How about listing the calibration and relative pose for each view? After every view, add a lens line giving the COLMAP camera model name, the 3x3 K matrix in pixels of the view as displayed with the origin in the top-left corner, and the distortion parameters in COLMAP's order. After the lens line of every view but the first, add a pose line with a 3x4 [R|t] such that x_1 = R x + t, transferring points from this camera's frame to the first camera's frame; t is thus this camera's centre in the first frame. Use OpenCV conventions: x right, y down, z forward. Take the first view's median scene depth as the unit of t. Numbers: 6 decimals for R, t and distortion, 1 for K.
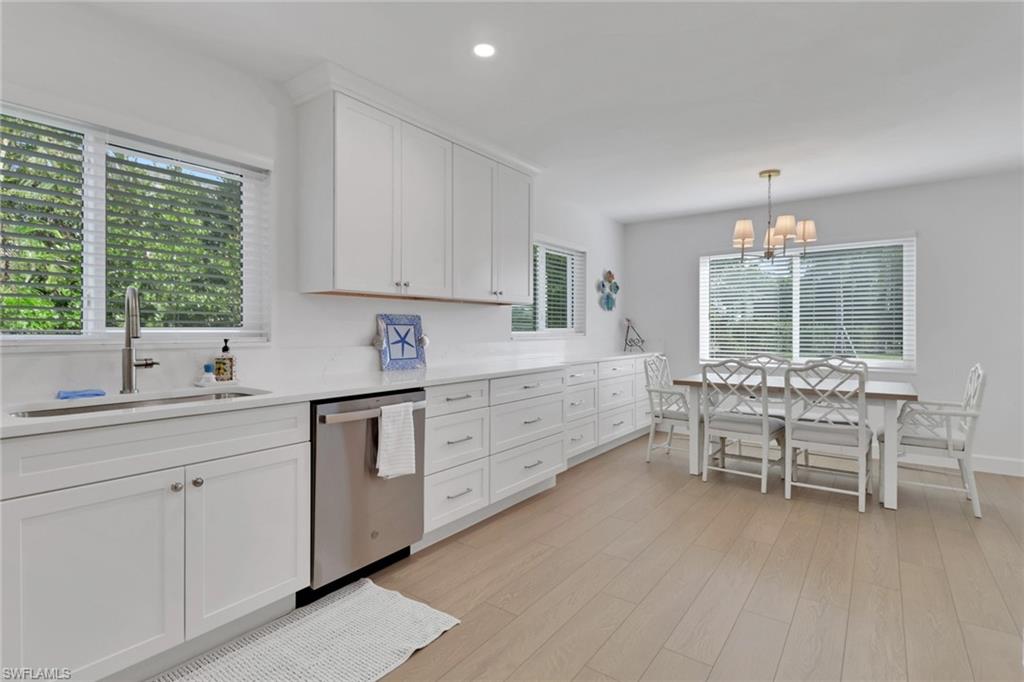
lens RADIAL K [[486.0, 0, 517.4], [0, 486.0, 326.1], [0, 0, 1]] dist [0.005389, -0.002104]
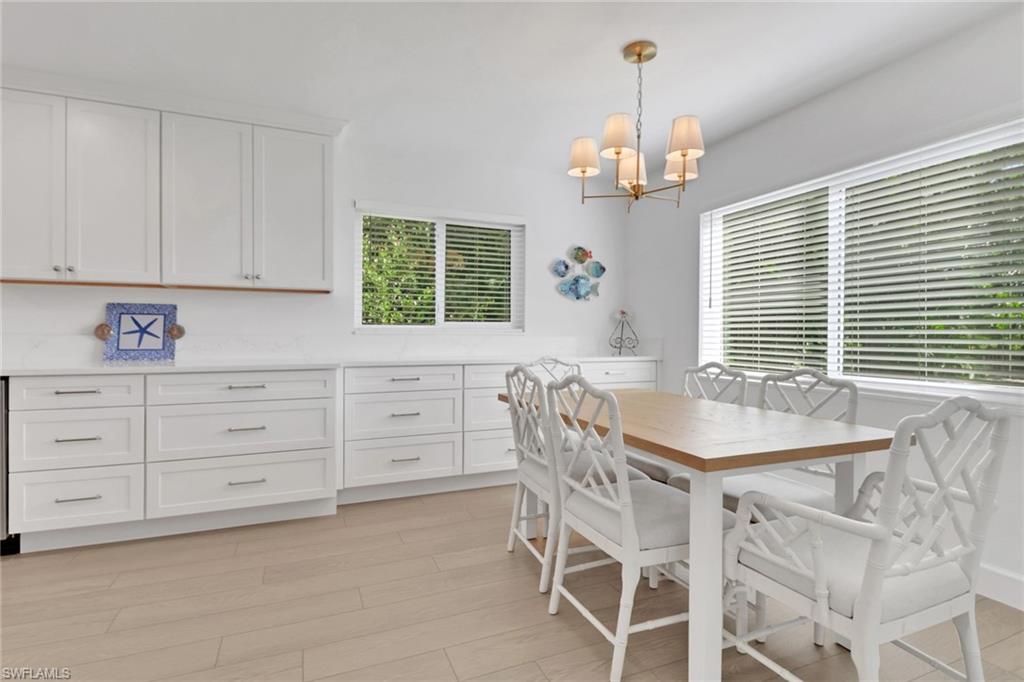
lens RADIAL K [[486.0, 0, 514.2], [0, 486.0, 332.2], [0, 0, 1]] dist [0.005389, -0.002104]
pose [[0.865518, 0.002769, -0.500869, 0.787858], [-0.000768, 0.999991, 0.004202, 0.025445], [0.500876, -0.003252, 0.865513, 0.483378]]
